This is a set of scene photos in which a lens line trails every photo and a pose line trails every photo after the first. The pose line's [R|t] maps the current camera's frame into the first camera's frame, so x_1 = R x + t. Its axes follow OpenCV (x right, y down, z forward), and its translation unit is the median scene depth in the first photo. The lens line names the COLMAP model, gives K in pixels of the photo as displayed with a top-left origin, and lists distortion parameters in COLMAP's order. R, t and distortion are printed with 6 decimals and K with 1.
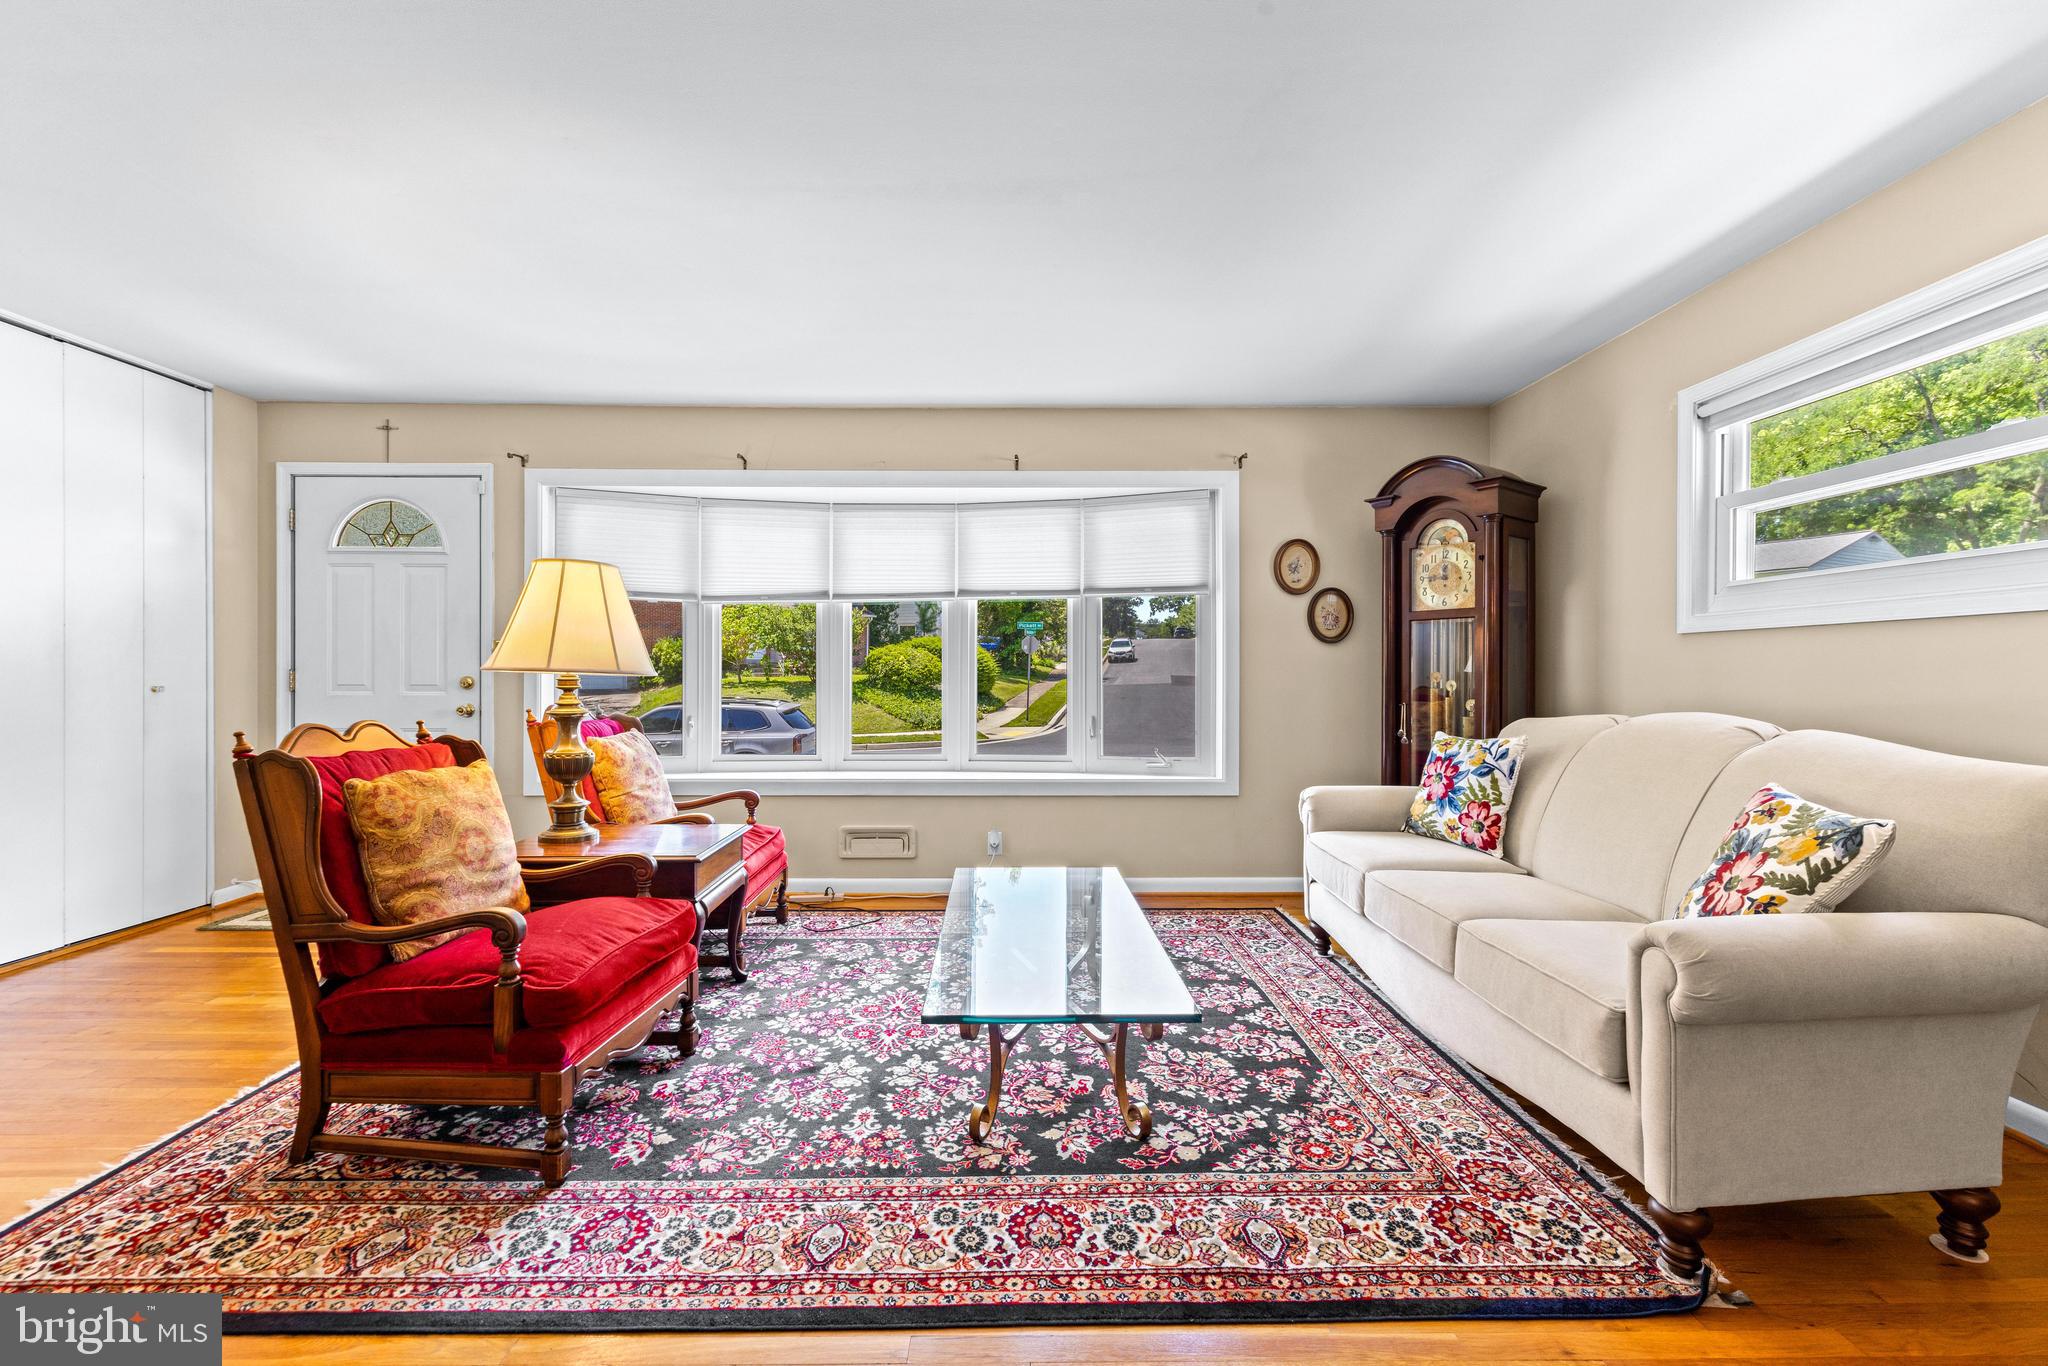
lens RADIAL K [[844.2, 0, 1019.9], [0, 844.2, 678.4], [0, 0, 1]] dist [0.007013, -0.001496]
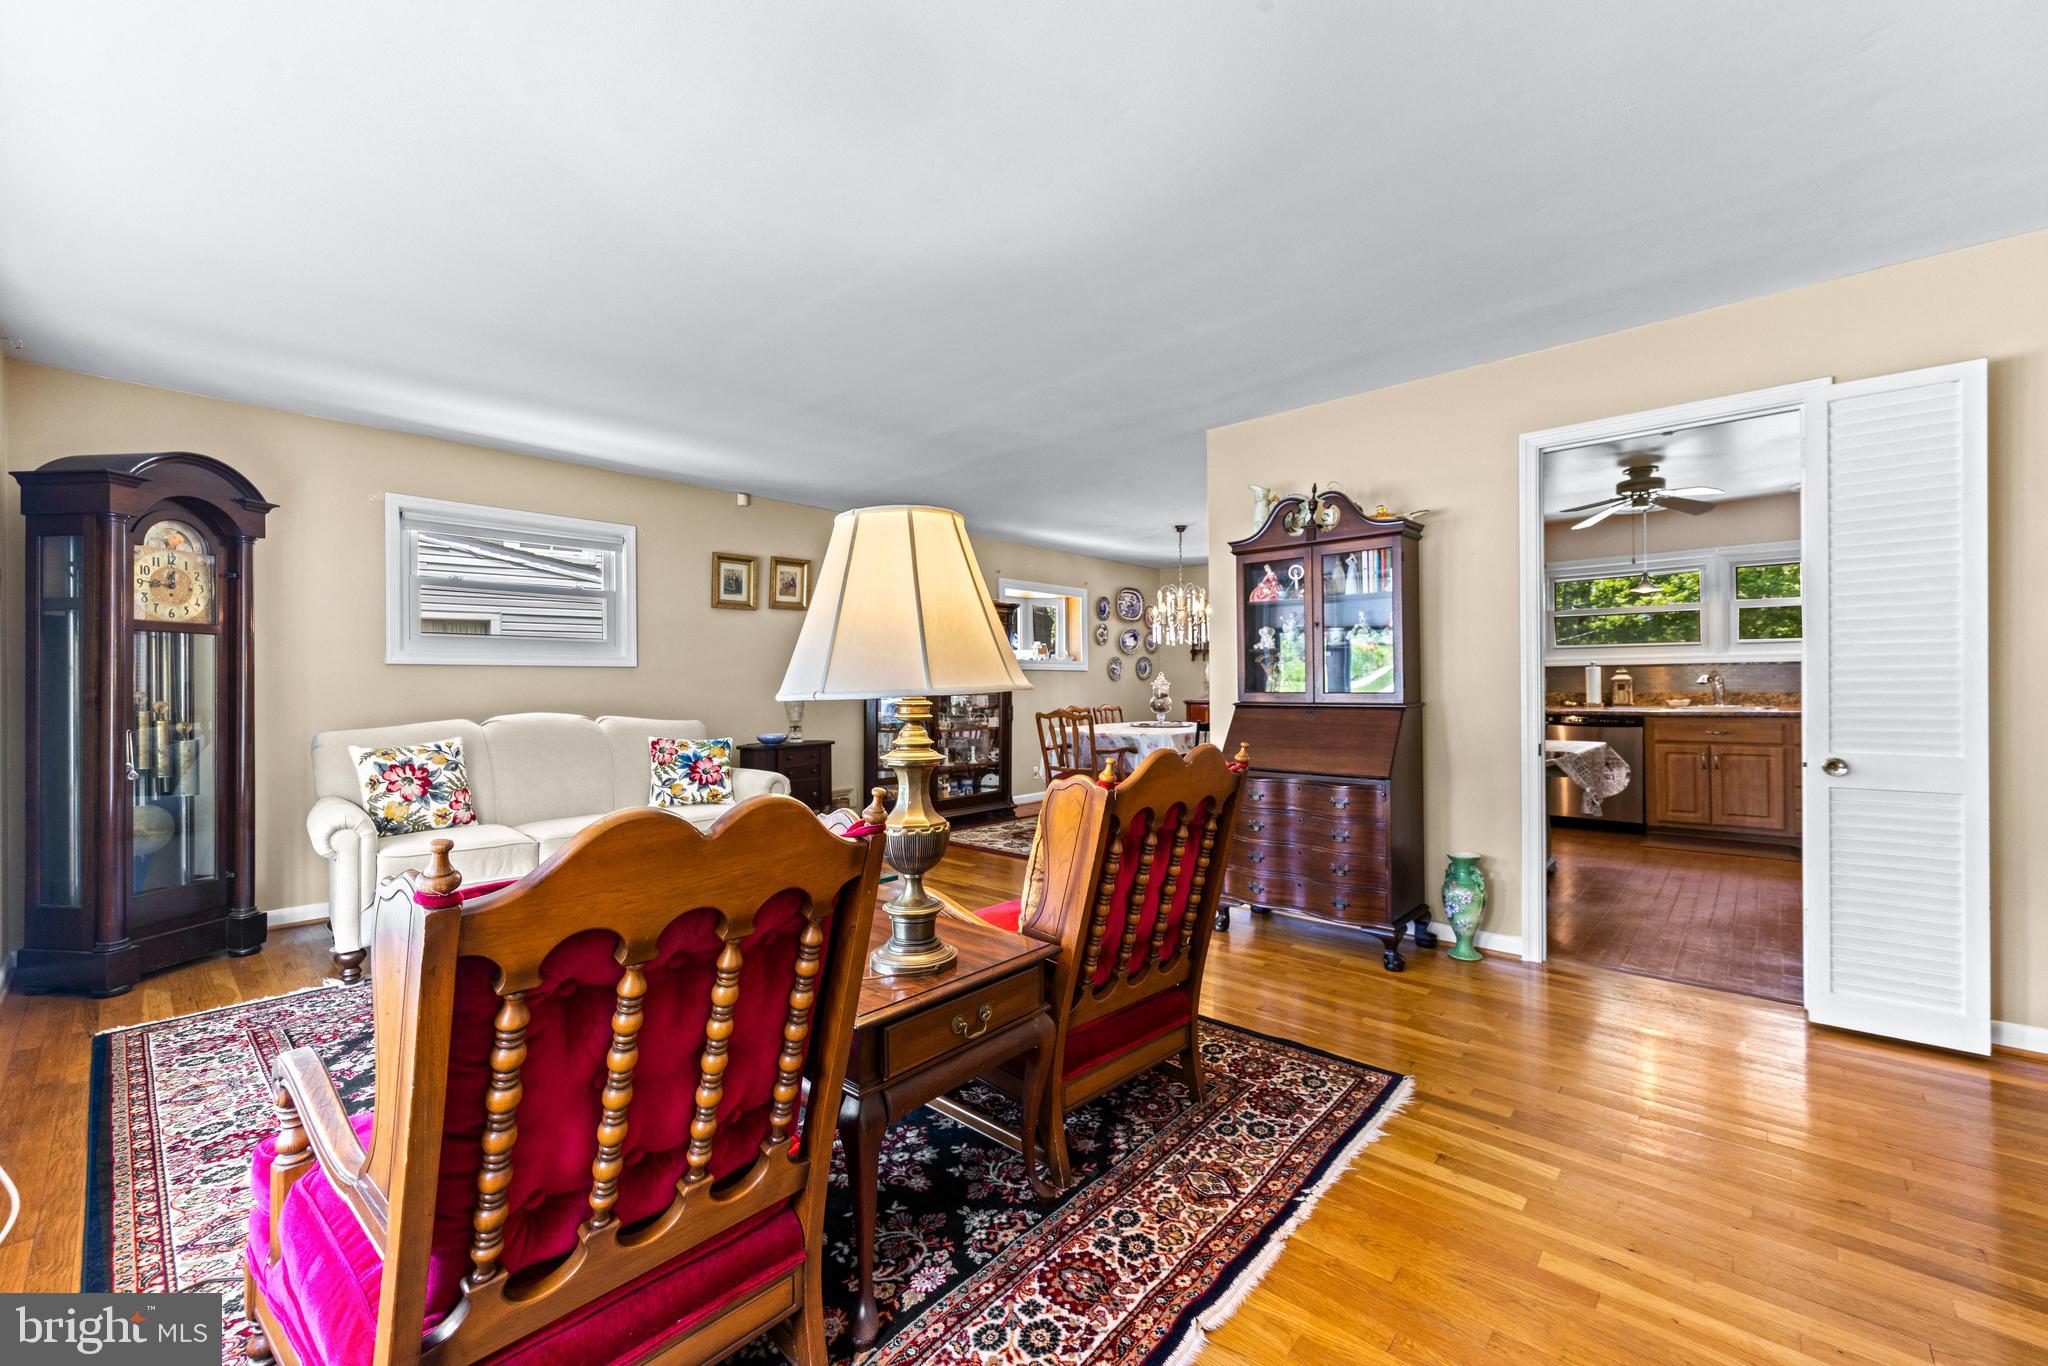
lens RADIAL K [[817.5, 0, 1015.4], [0, 817.5, 685.2], [0, 0, 1]] dist [-0.001712, 0.000039]
pose [[-0.730628, 0.003838, 0.682764, -1.265198], [0.007503, 0.999969, 0.002408, -0.017130], [-0.682734, 0.006883, -0.730635, 1.763121]]
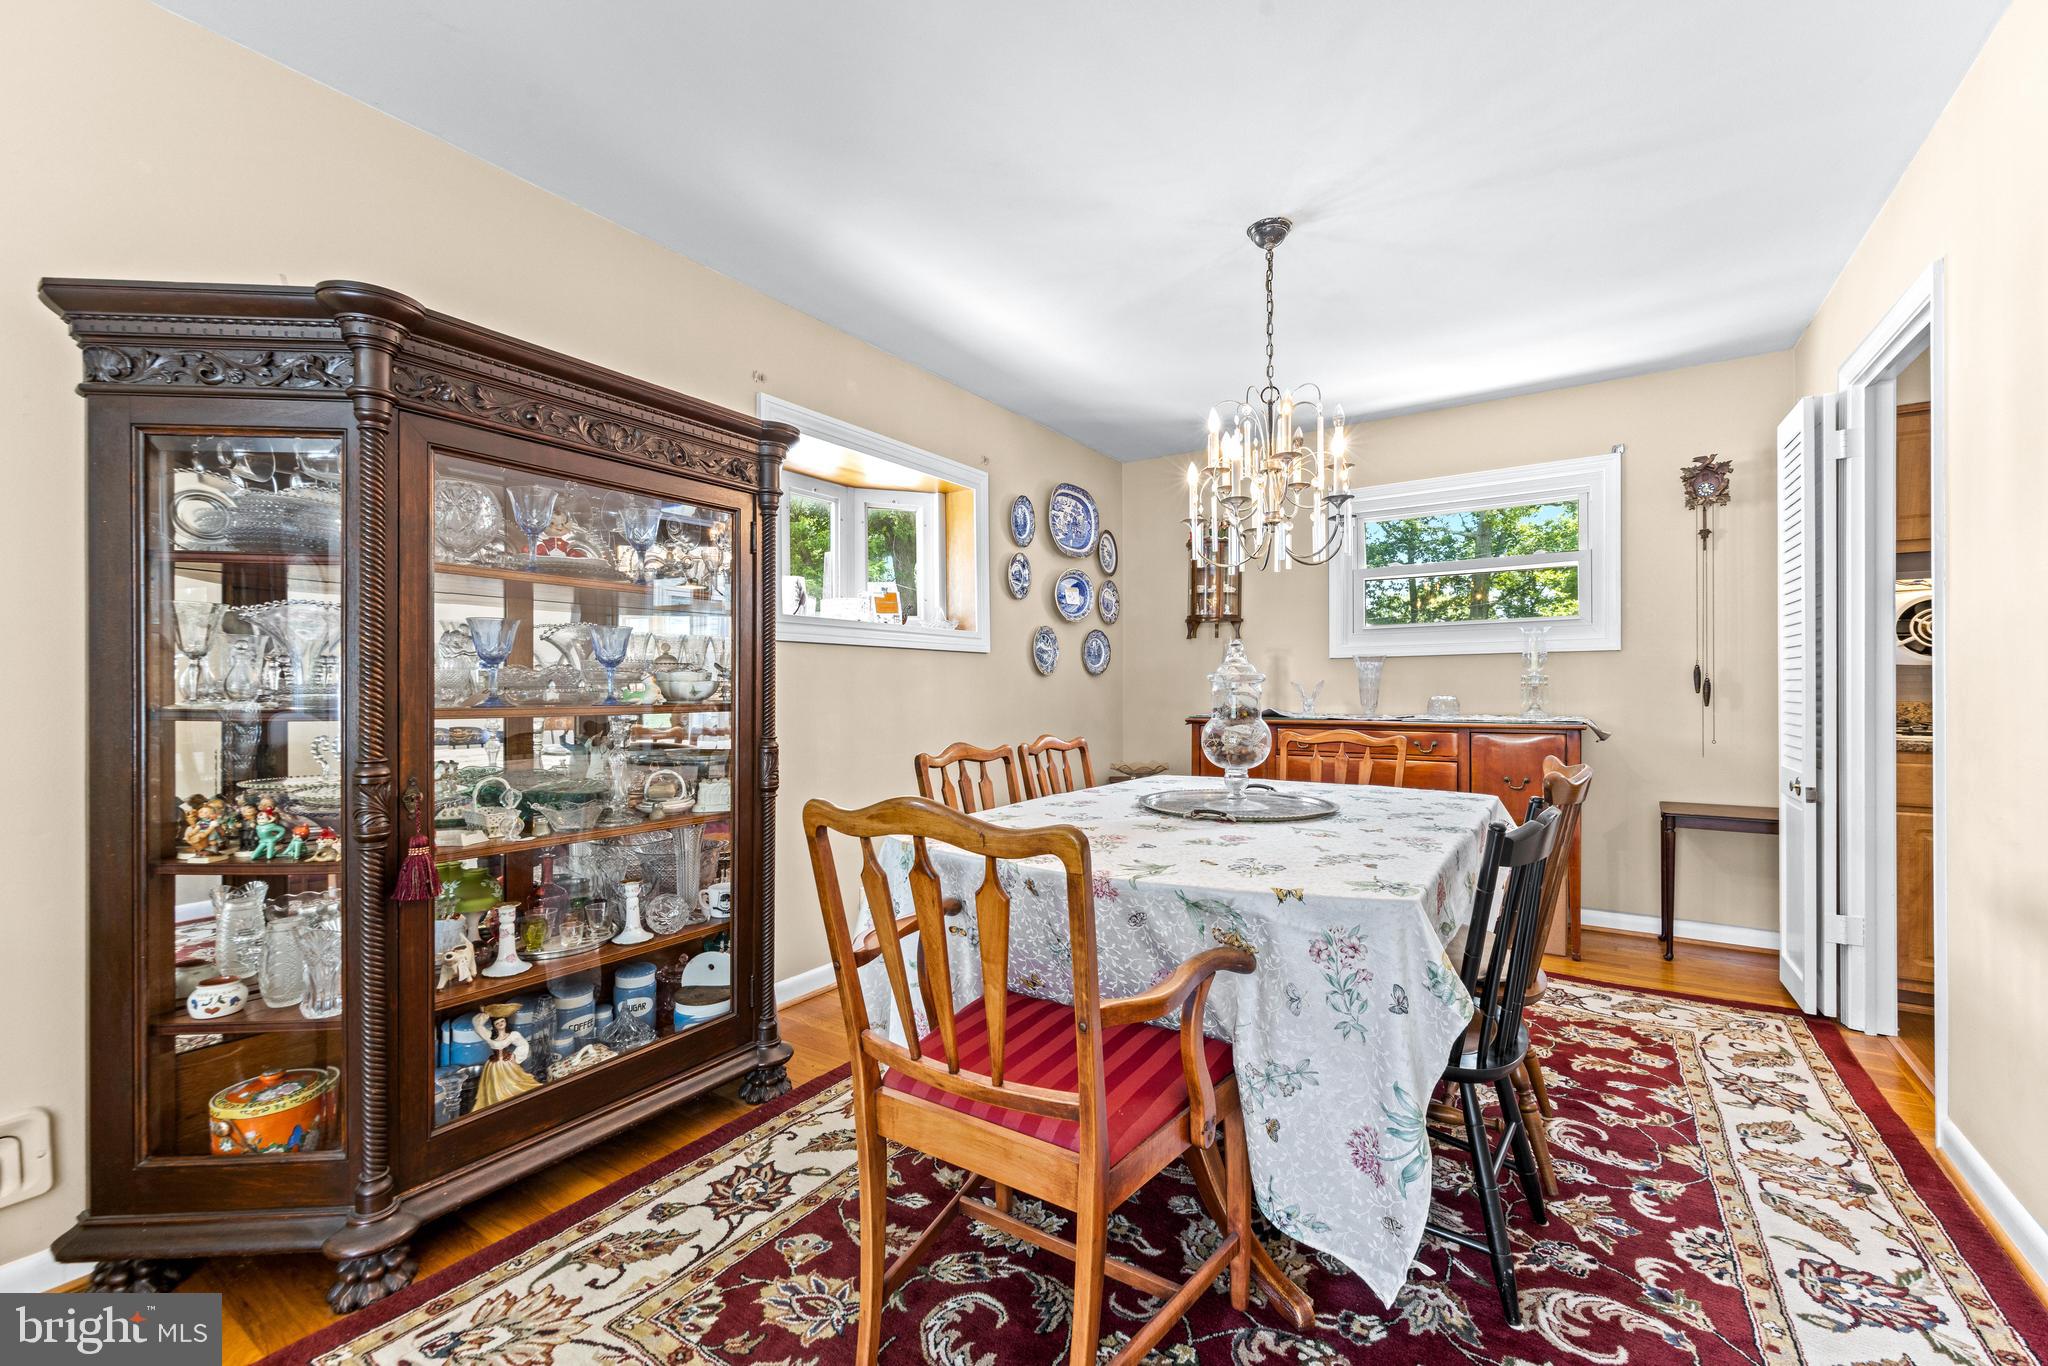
lens RADIAL K [[844.2, 0, 1018.5], [0, 844.2, 693.5], [0, 0, 1]] dist [0.007013, -0.001496]
pose [[-0.826790, 0.002548, 0.562505, 0.027626], [0.008657, 0.999929, 0.008194, -0.001865], [-0.562445, 0.011644, -0.826753, 0.199381]]
